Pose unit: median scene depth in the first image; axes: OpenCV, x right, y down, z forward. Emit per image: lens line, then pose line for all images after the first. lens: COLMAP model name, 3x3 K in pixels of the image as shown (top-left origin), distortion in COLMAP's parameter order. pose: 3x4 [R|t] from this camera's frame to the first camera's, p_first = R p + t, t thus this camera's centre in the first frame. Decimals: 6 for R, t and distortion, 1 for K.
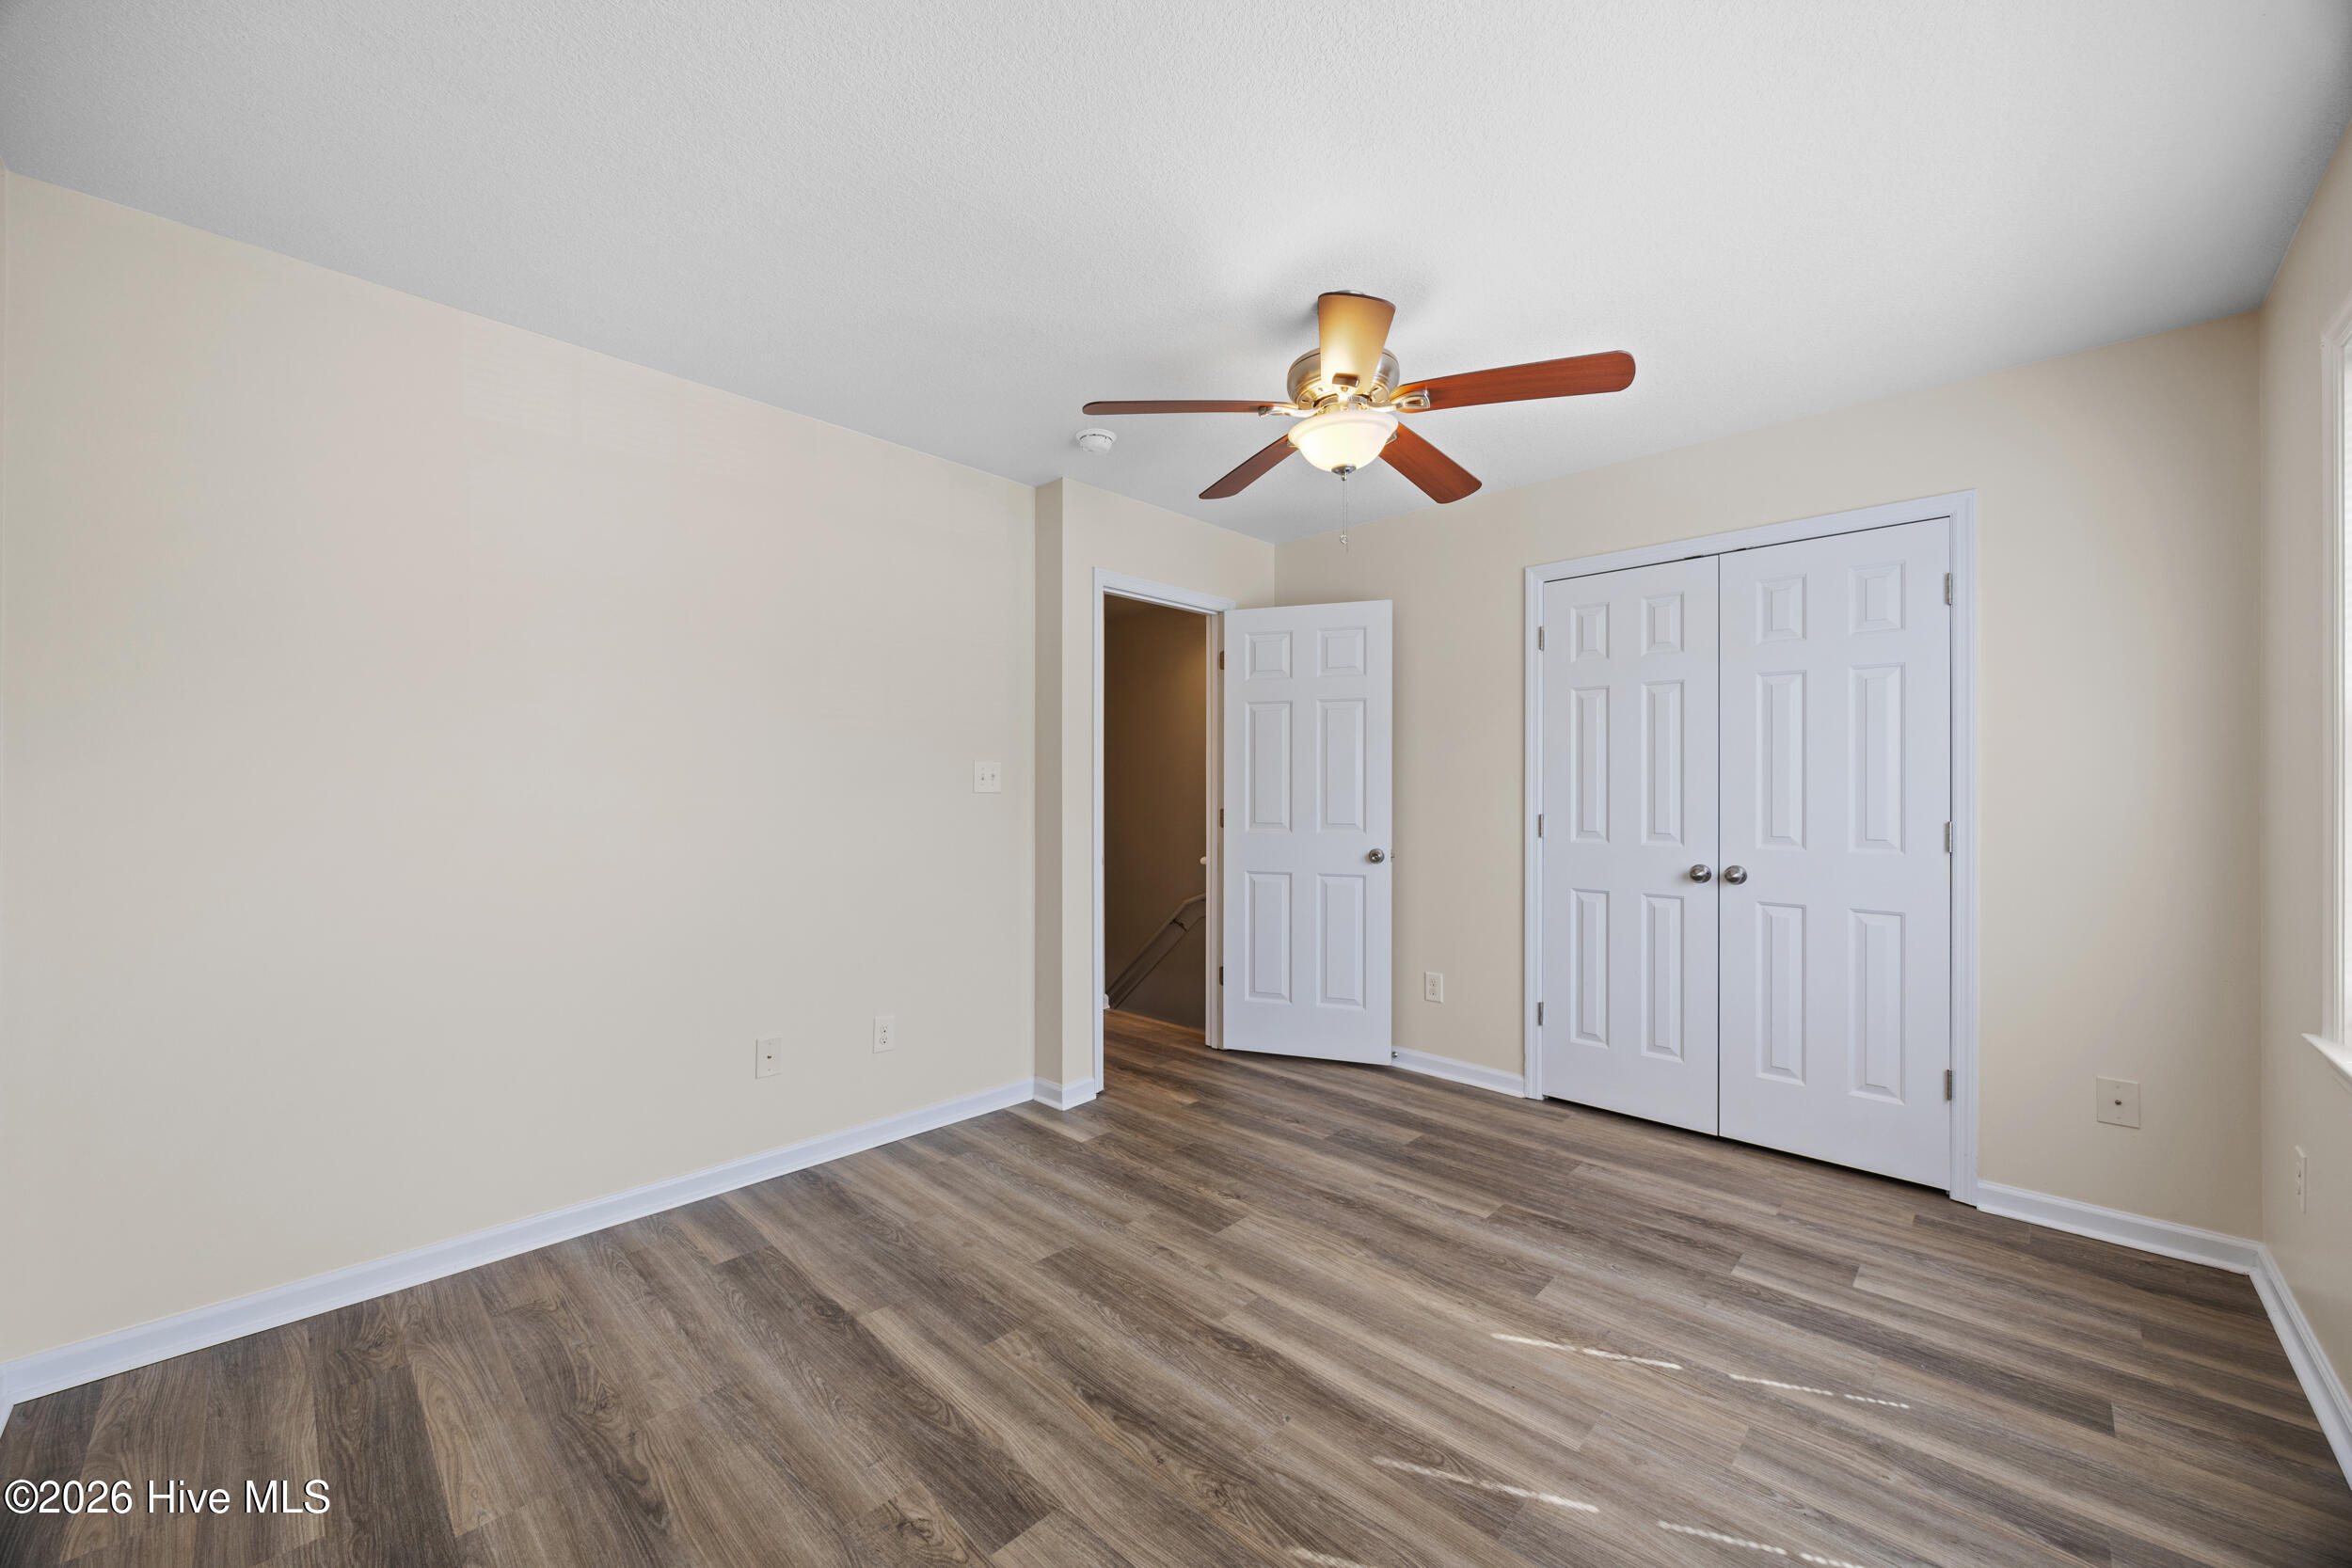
lens RADIAL K [[893.5, 0, 1164.7], [0, 893.5, 788.6], [0, 0, 1]] dist [-0.000811, -0.000301]
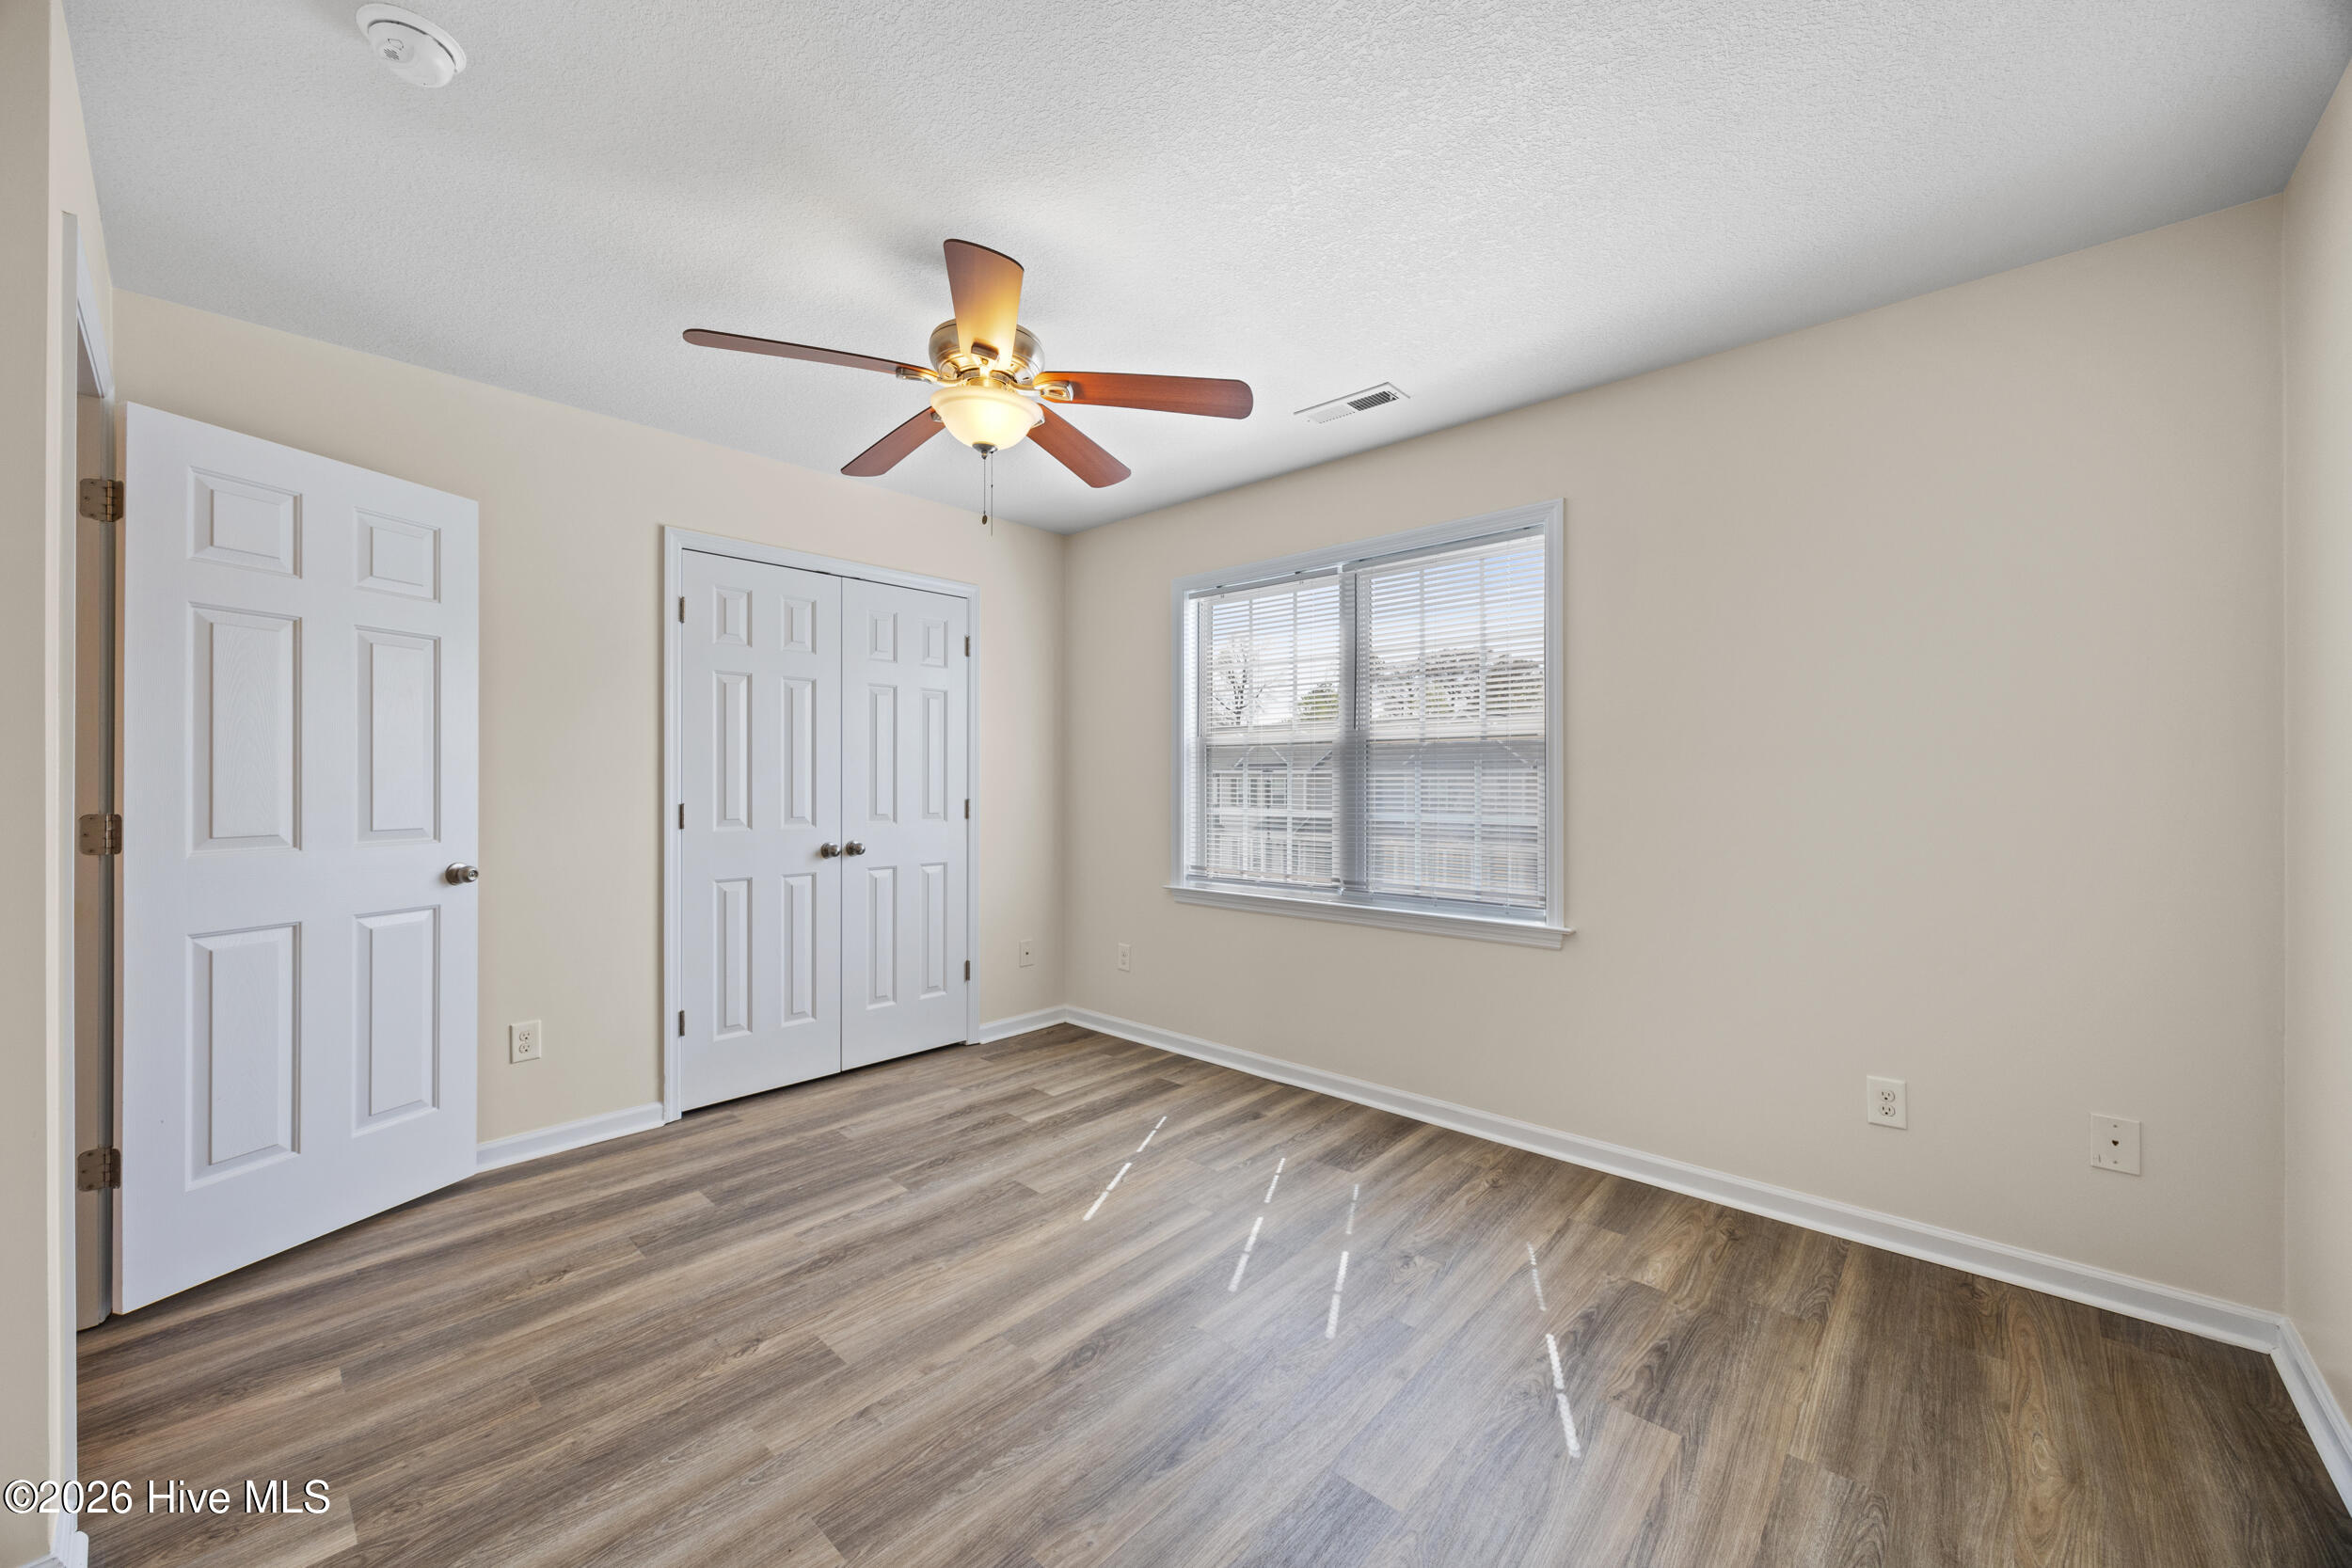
lens RADIAL K [[892.2, 0, 1166.0], [0, 892.2, 779.7], [0, 0, 1]] dist [-0.007889, -0.000066]
pose [[-0.028457, -0.001519, 0.999594, -0.739684], [-0.002661, 0.999995, 0.001444, 0.001604], [-0.999591, -0.002618, -0.028461, 0.792290]]
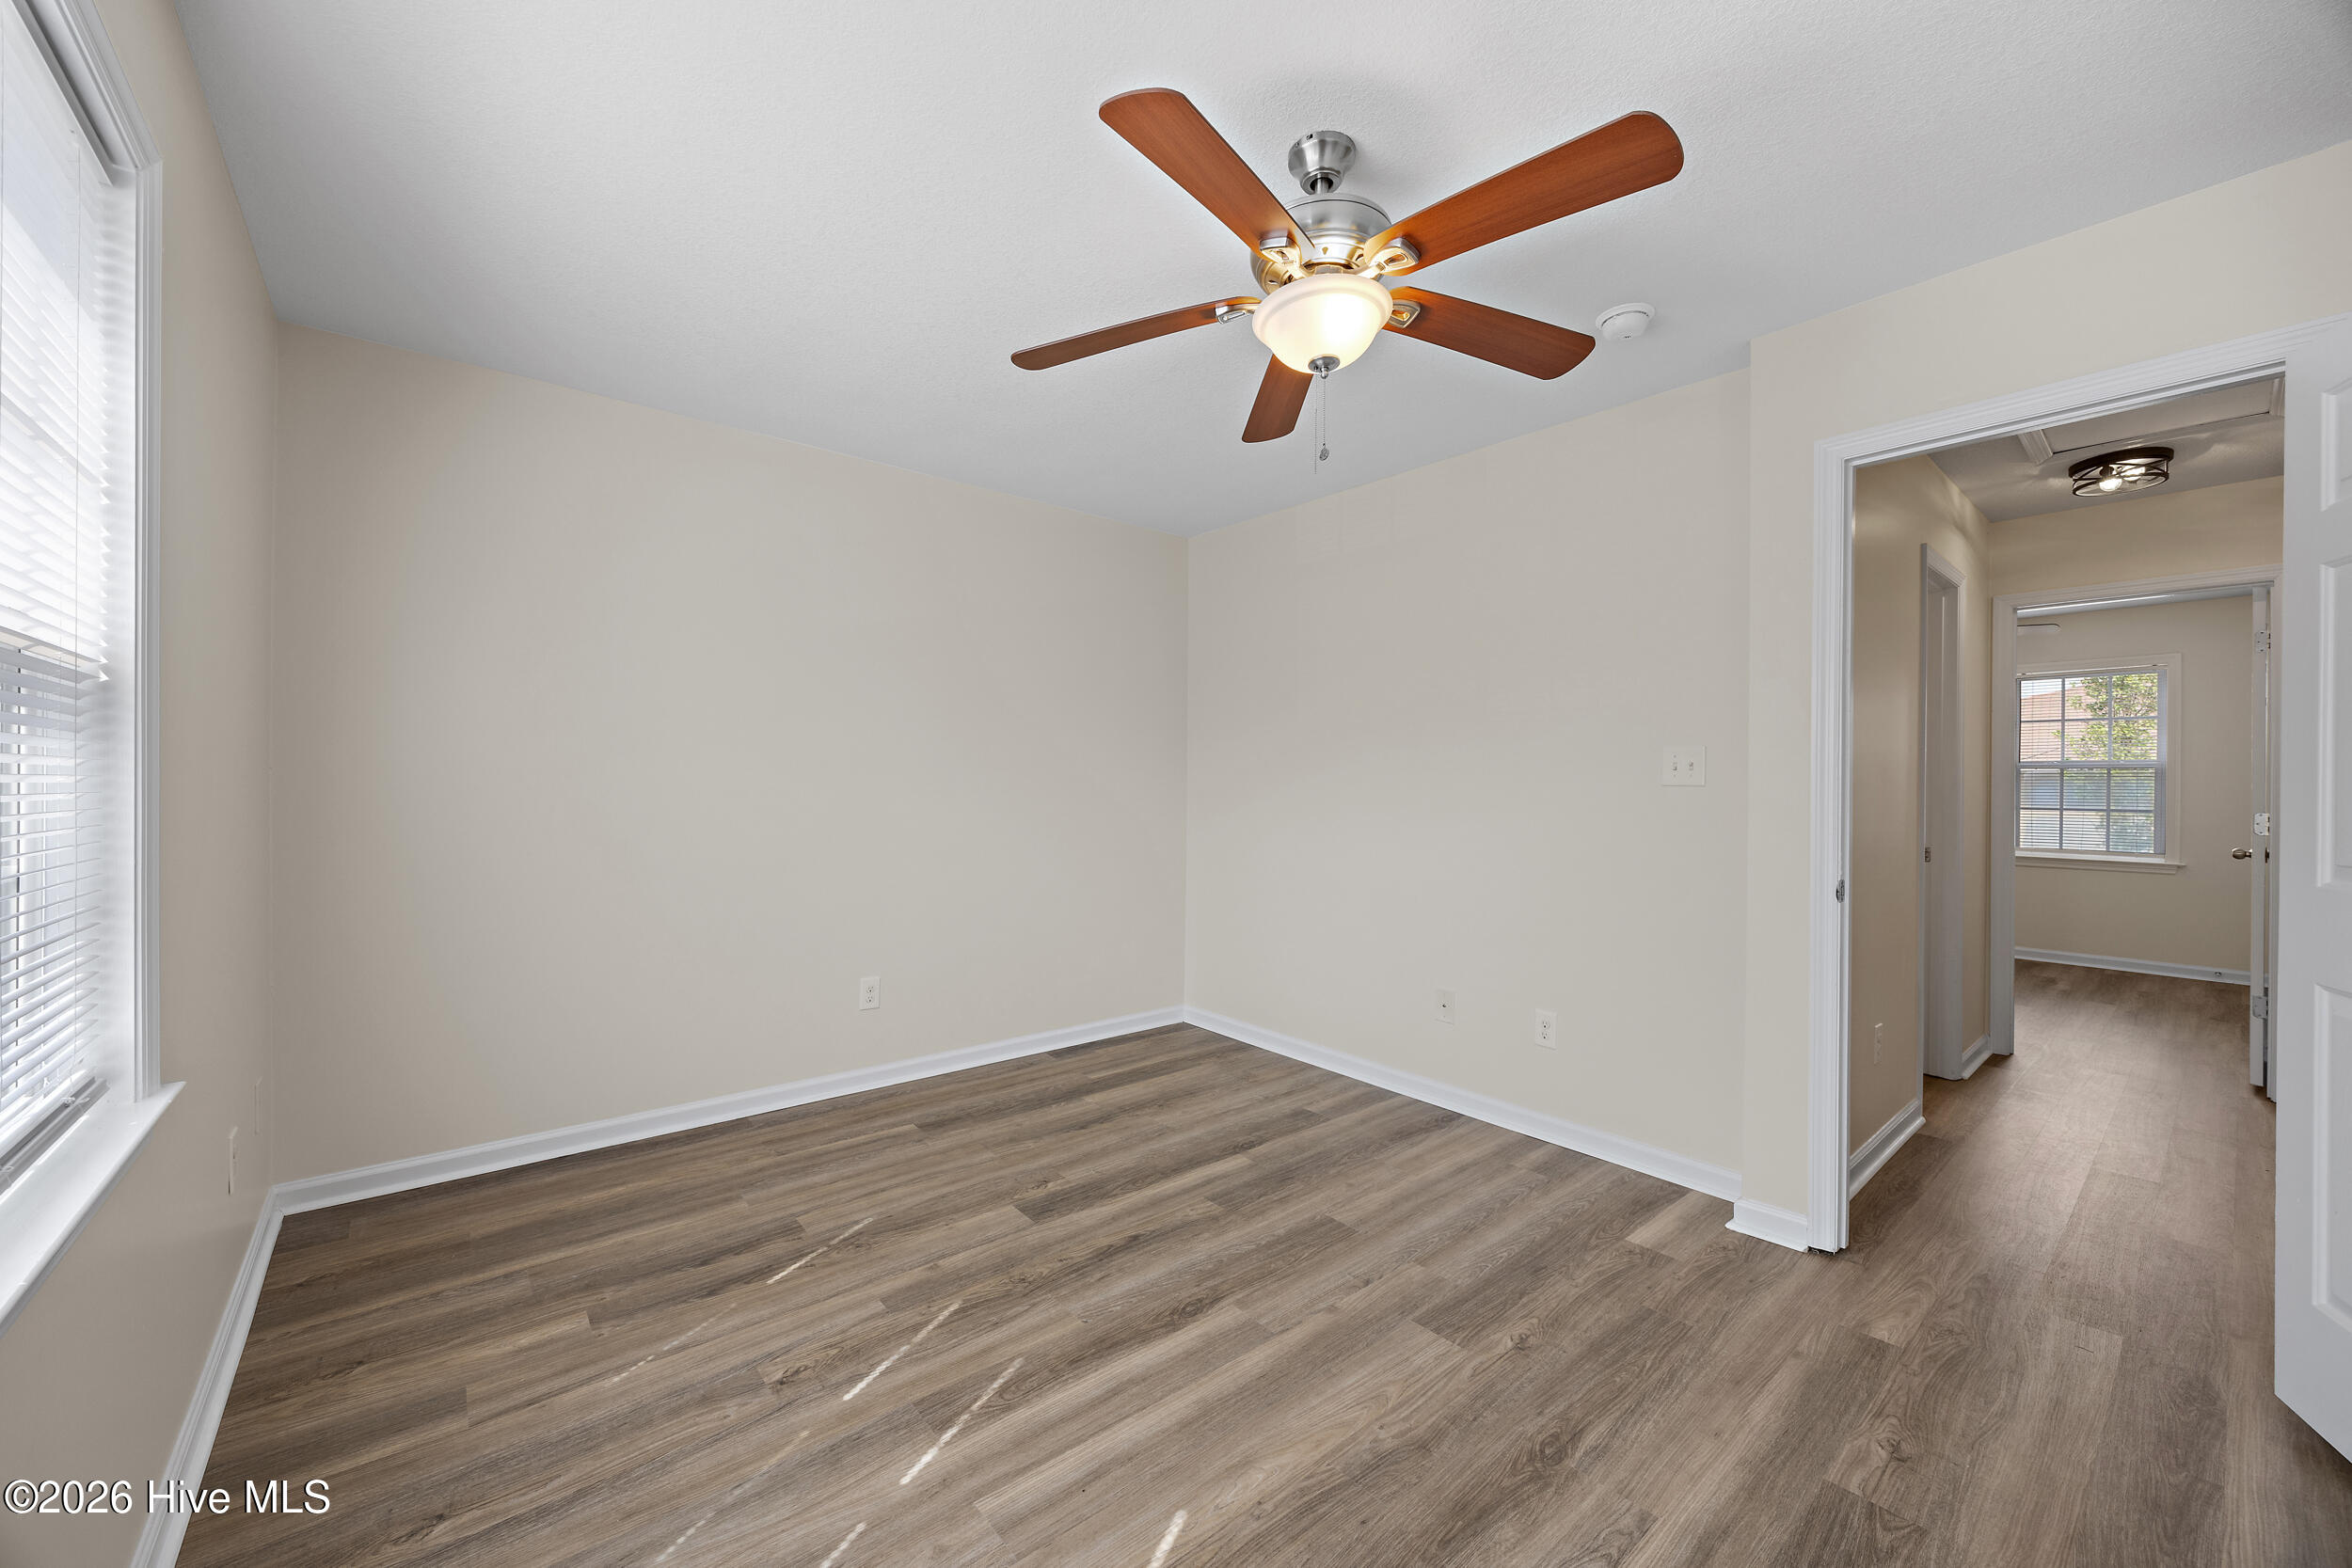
lens RADIAL K [[893.5, 0, 1164.7], [0, 893.5, 788.6], [0, 0, 1]] dist [-0.000811, -0.000301]
pose [[-0.105268, 0.003888, -0.994436, 0.944262], [-0.006140, 0.999971, 0.004560, 0.007030], [0.994425, 0.006586, -0.105241, 0.903852]]
